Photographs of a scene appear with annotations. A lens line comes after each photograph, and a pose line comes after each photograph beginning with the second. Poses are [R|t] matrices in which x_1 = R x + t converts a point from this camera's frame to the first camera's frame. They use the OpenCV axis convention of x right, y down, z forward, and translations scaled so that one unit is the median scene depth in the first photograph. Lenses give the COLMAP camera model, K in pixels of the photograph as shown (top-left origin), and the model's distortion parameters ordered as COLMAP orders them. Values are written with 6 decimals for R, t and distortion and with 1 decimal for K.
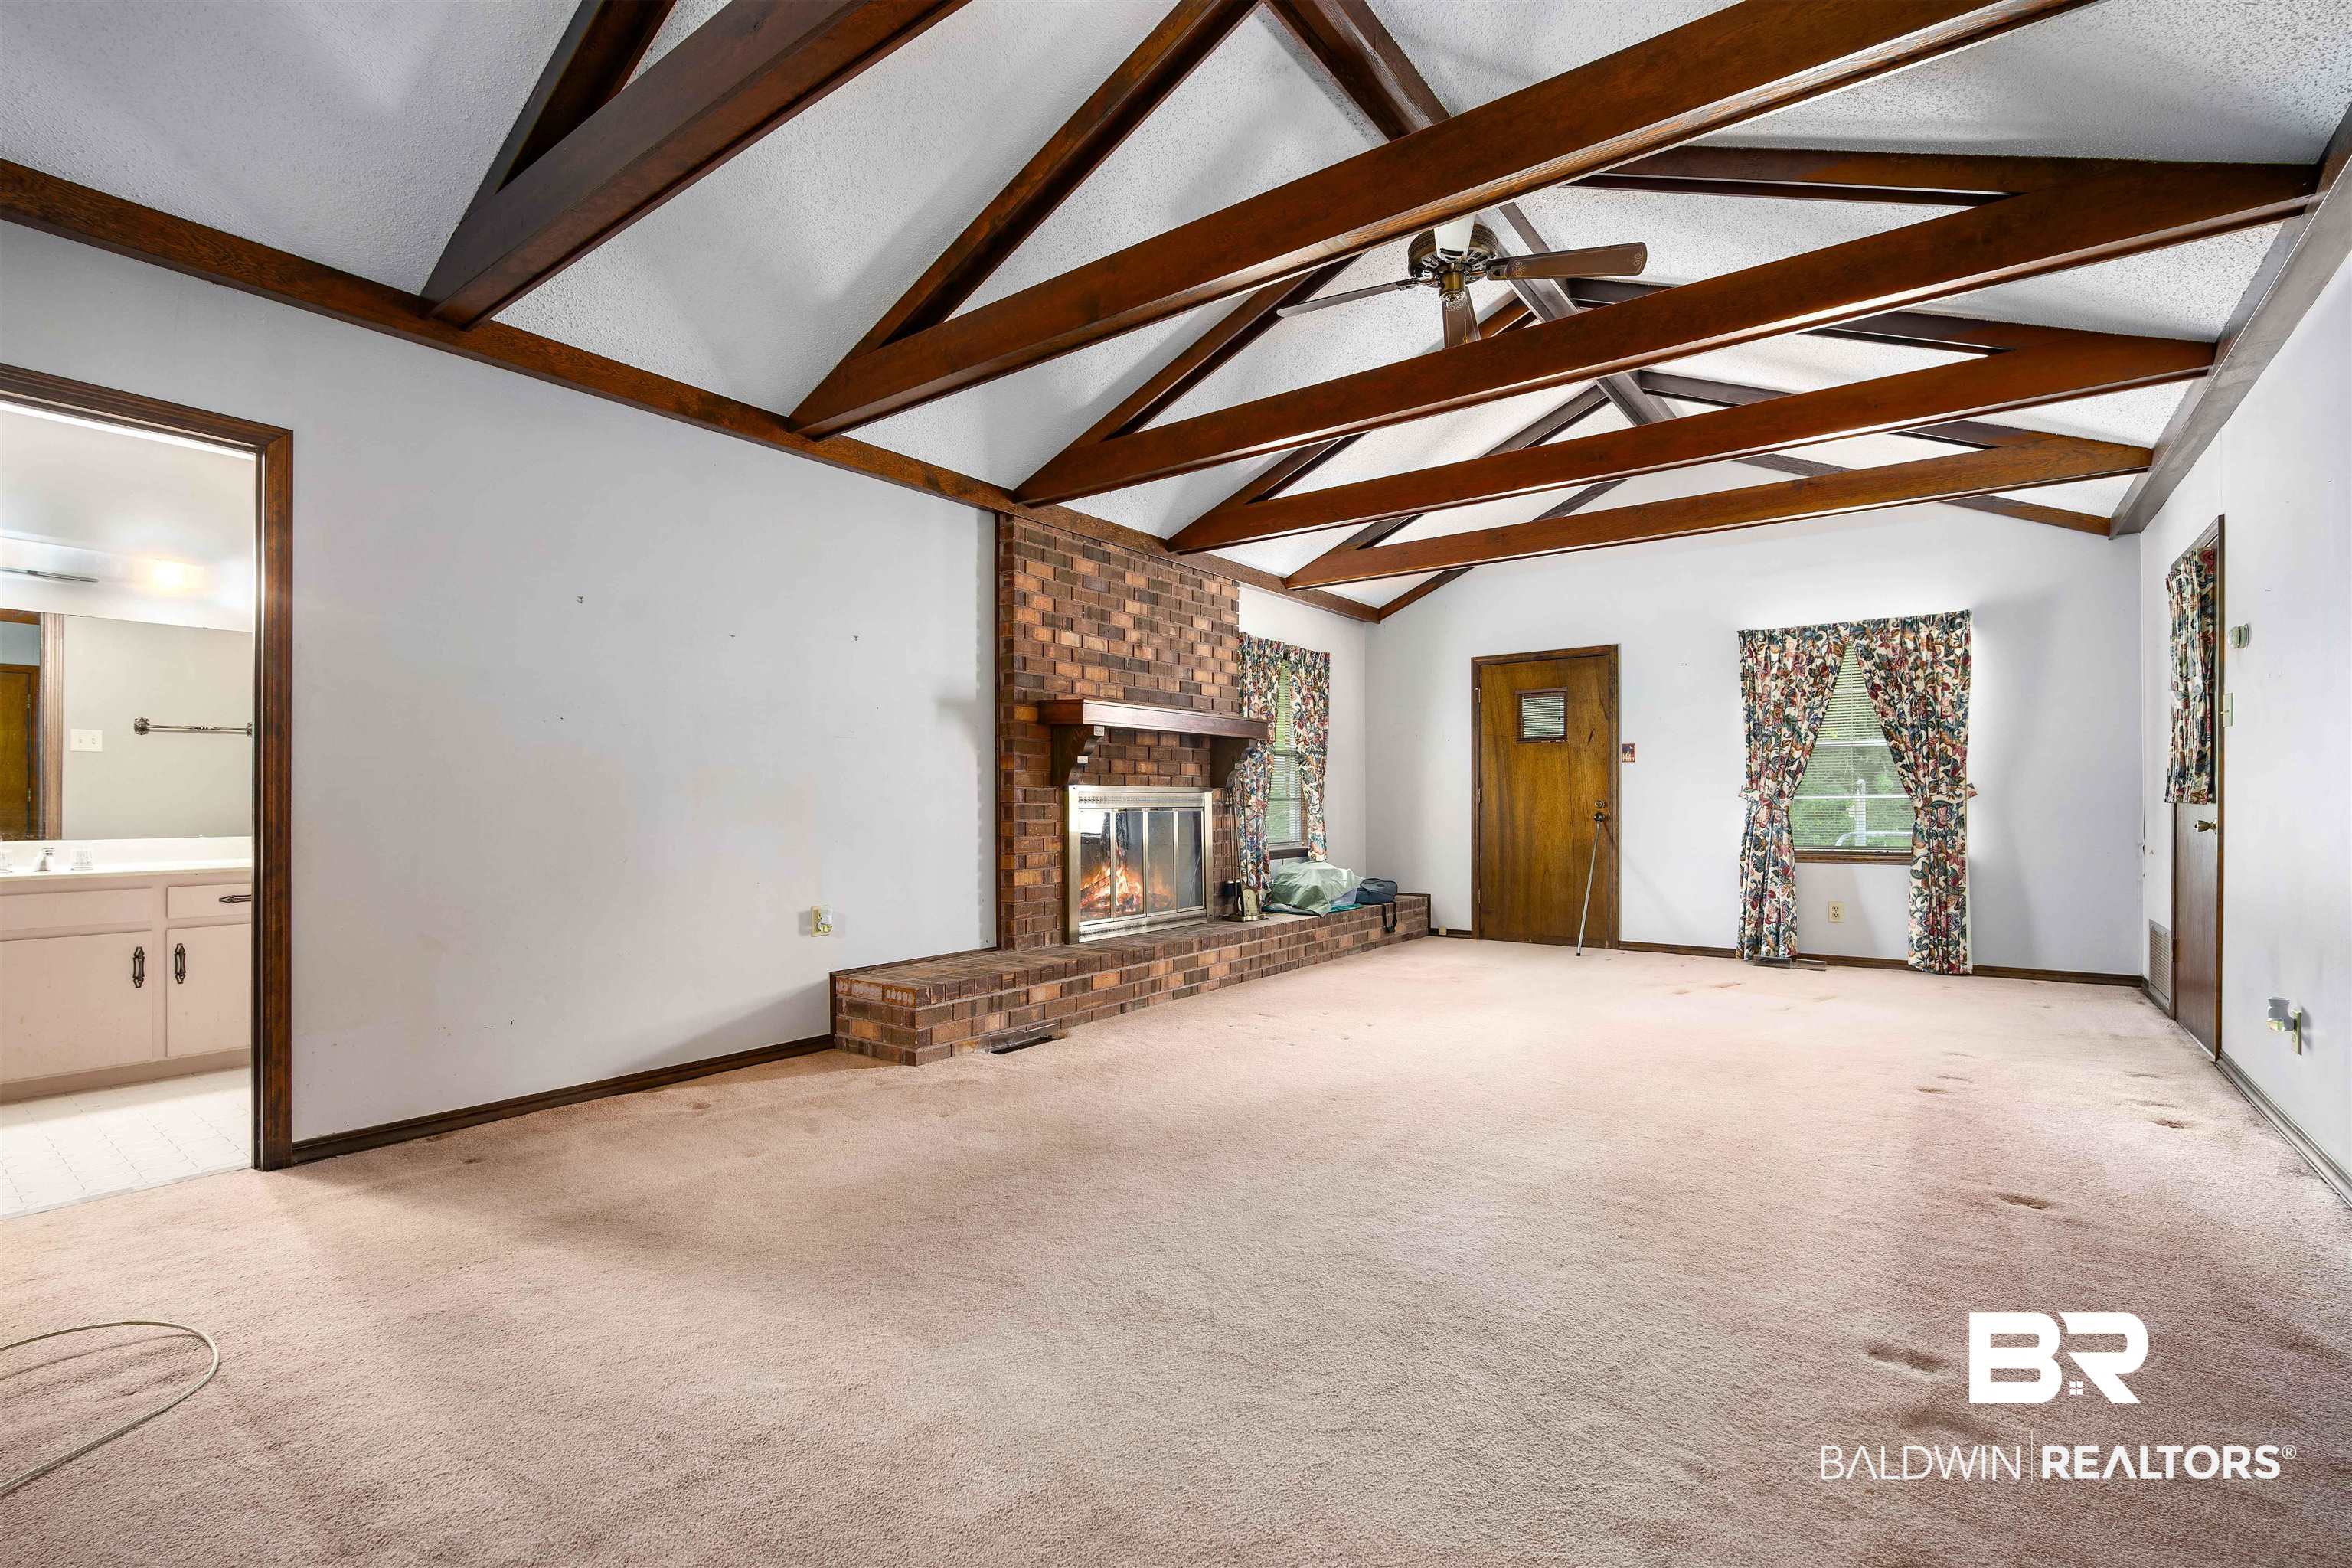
lens RADIAL K [[1050.5, 0, 1180.9], [0, 1050.5, 800.0], [0, 0, 1]] dist [0.000226, 0.000123]
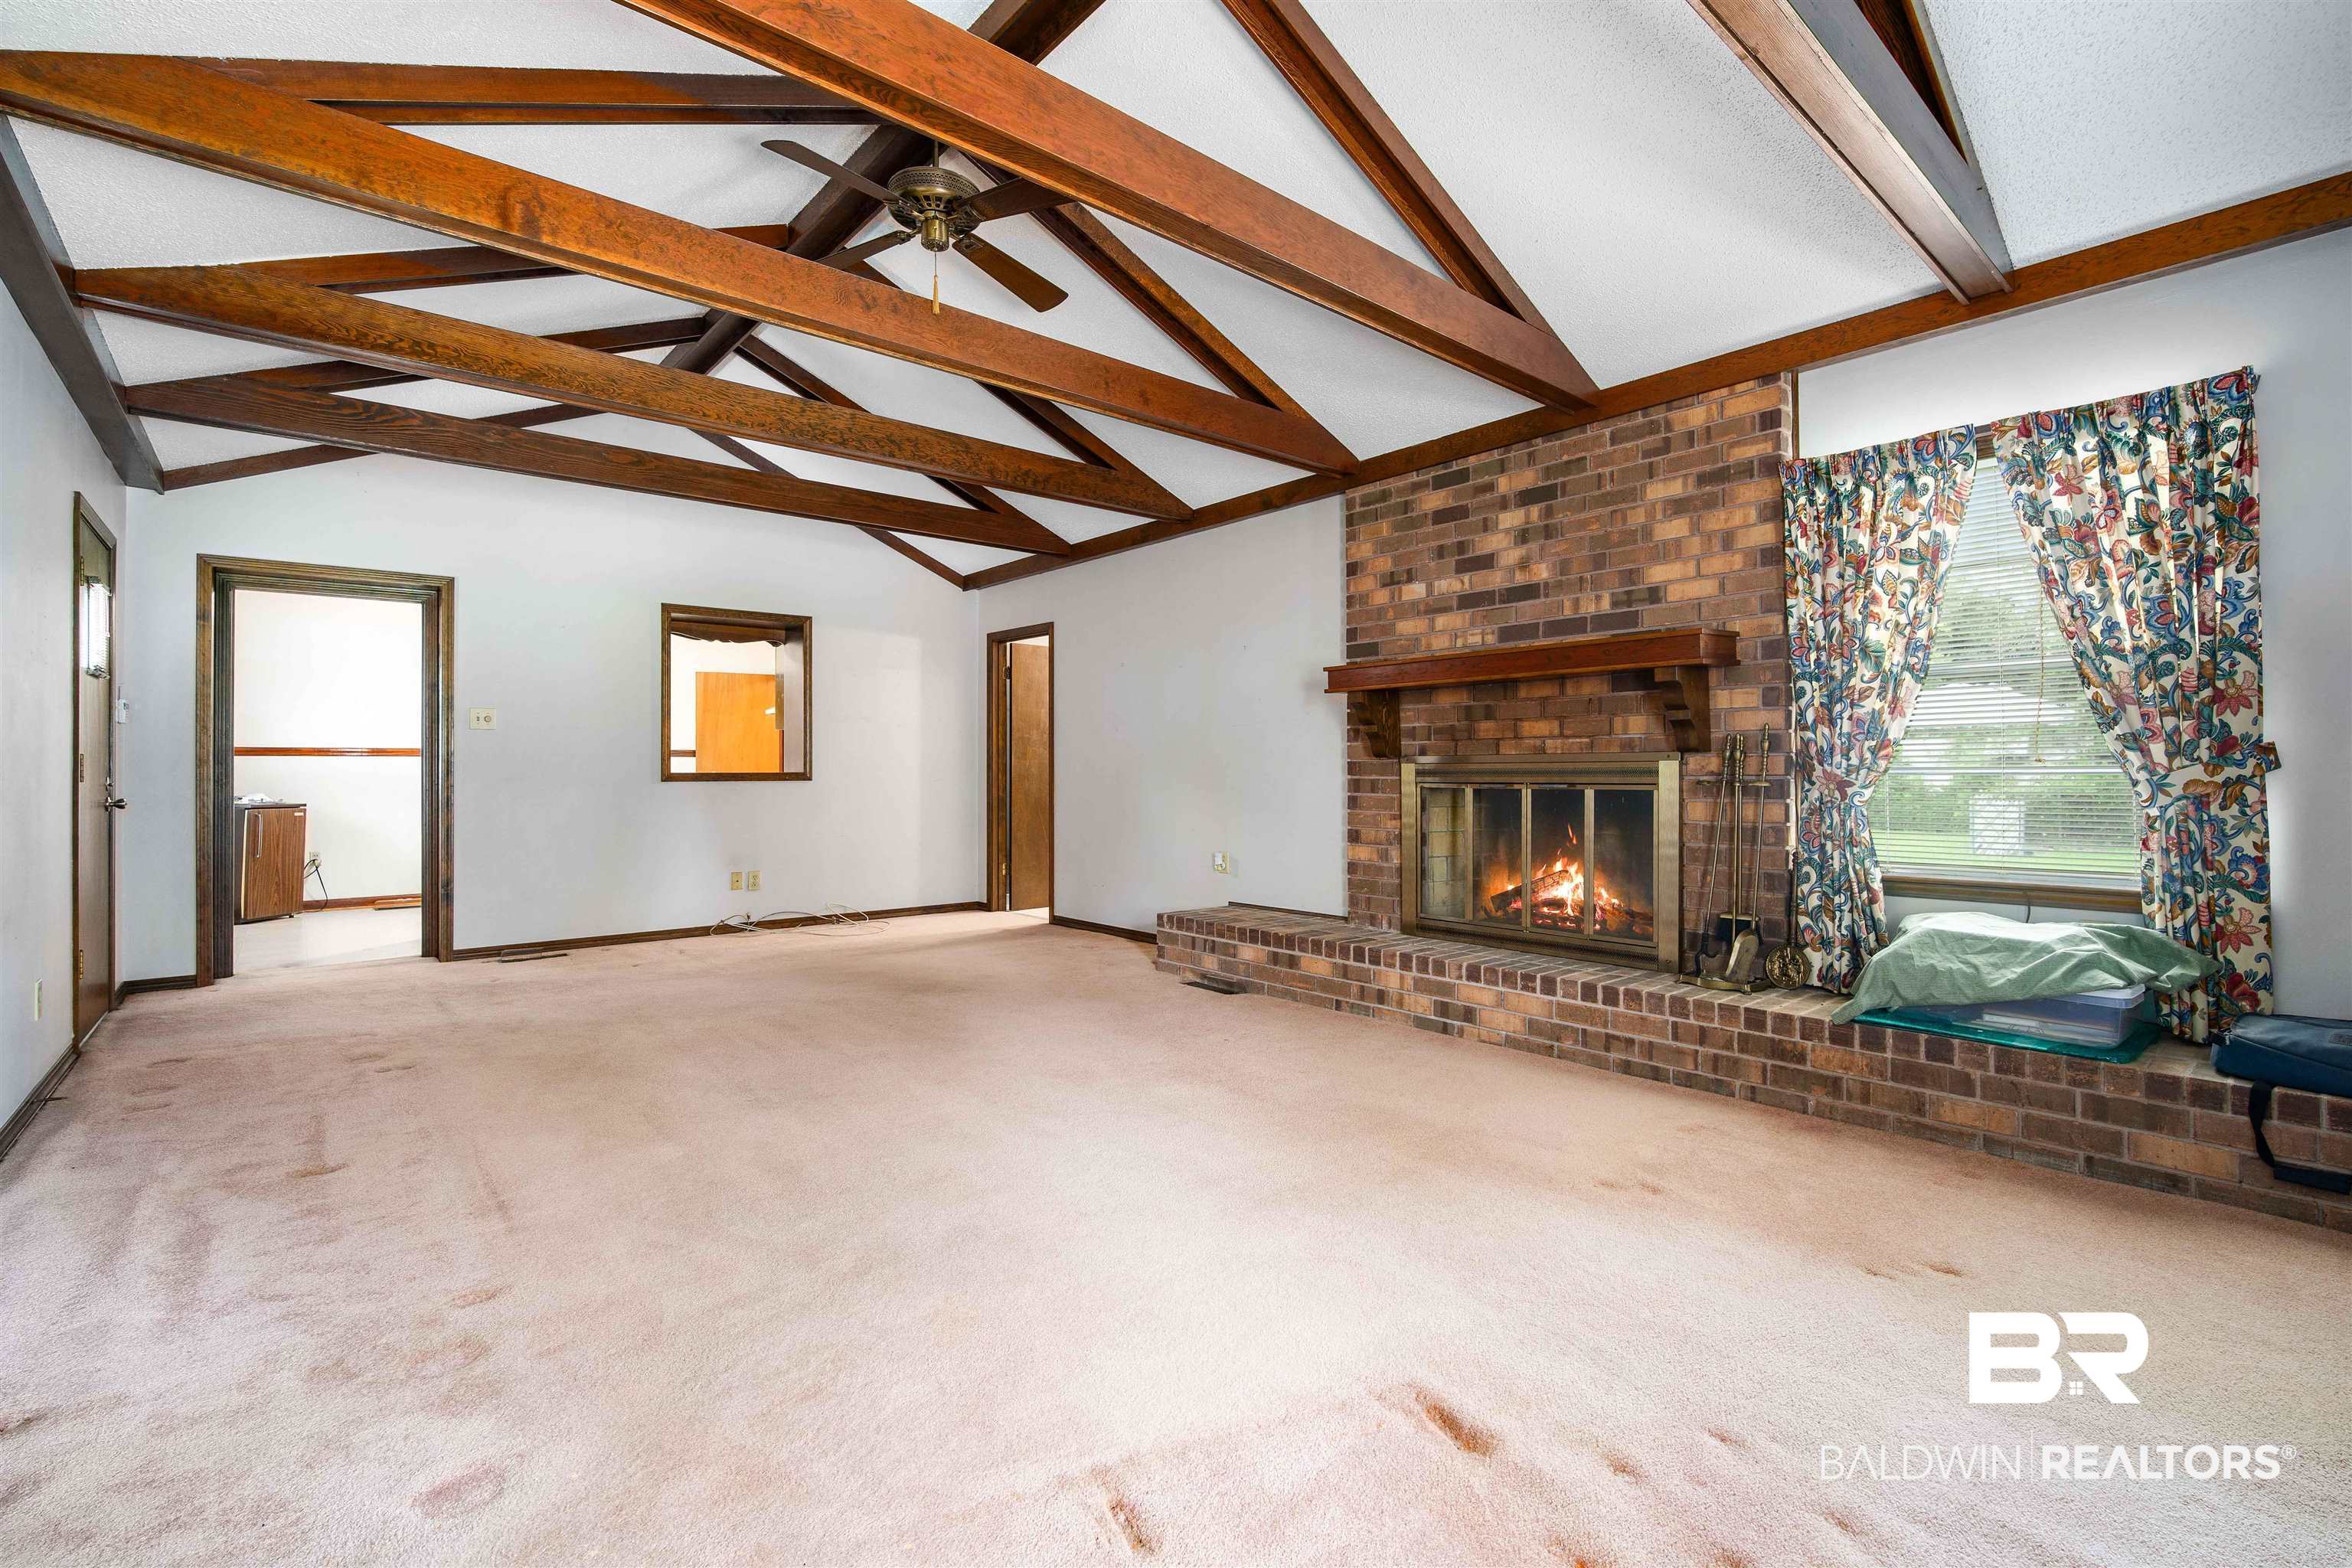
lens RADIAL K [[1050.5, 0, 1182.1], [0, 1050.5, 763.4], [0, 0, 1]] dist [0.000226, 0.000123]
pose [[-0.219853, -0.009822, -0.975484, 0.771473], [0.000068, 0.999949, -0.010084, 0.000788], [0.975533, -0.002284, -0.219841, 0.966944]]
